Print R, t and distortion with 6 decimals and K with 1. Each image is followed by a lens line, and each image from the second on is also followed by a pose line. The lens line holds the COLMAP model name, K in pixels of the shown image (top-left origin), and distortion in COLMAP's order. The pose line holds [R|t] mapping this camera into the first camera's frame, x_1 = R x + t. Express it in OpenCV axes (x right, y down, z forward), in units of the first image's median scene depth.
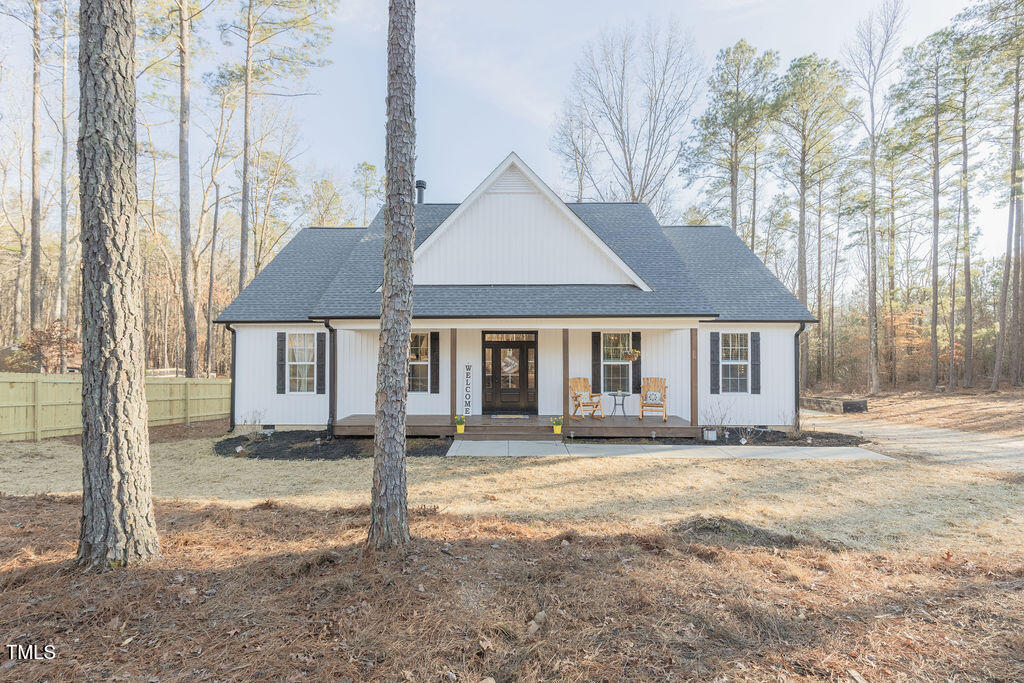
lens RADIAL K [[455.3, 0, 514.3], [0, 455.3, 344.7], [0, 0, 1]] dist [0.001309, 0.000435]
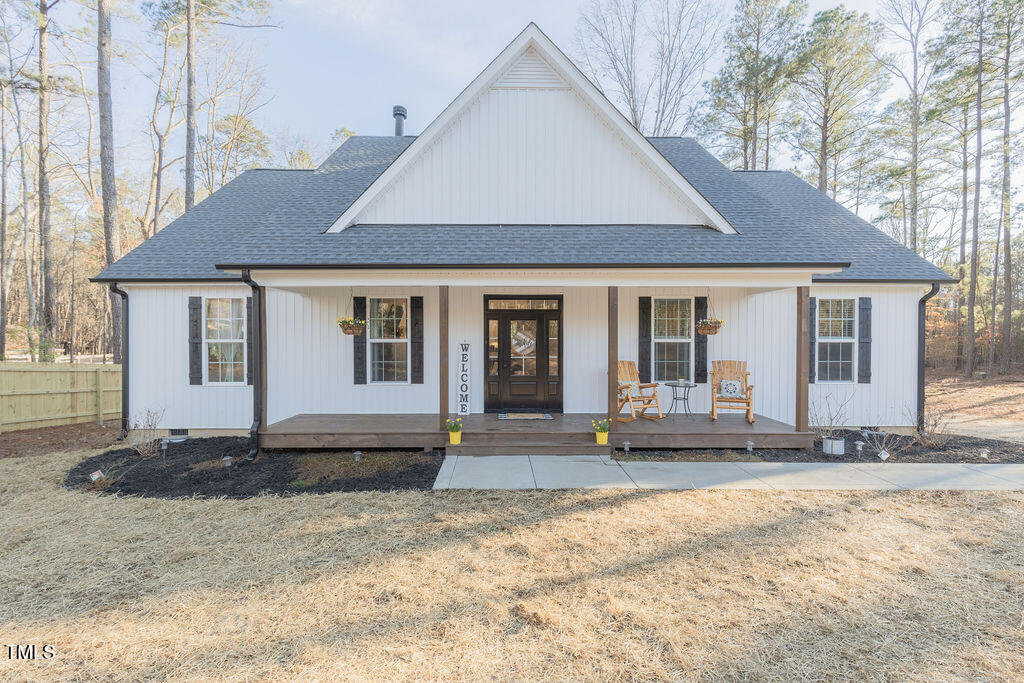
lens RADIAL K [[455.3, 0, 514.3], [0, 455.3, 344.7], [0, 0, 1]] dist [0.001309, 0.000435]
pose [[0.999701, -0.000521, 0.024443, -0.041507], [-0.000156, 0.999617, 0.027685, 0.027269], [-0.024449, -0.027681, 0.999318, 0.292868]]
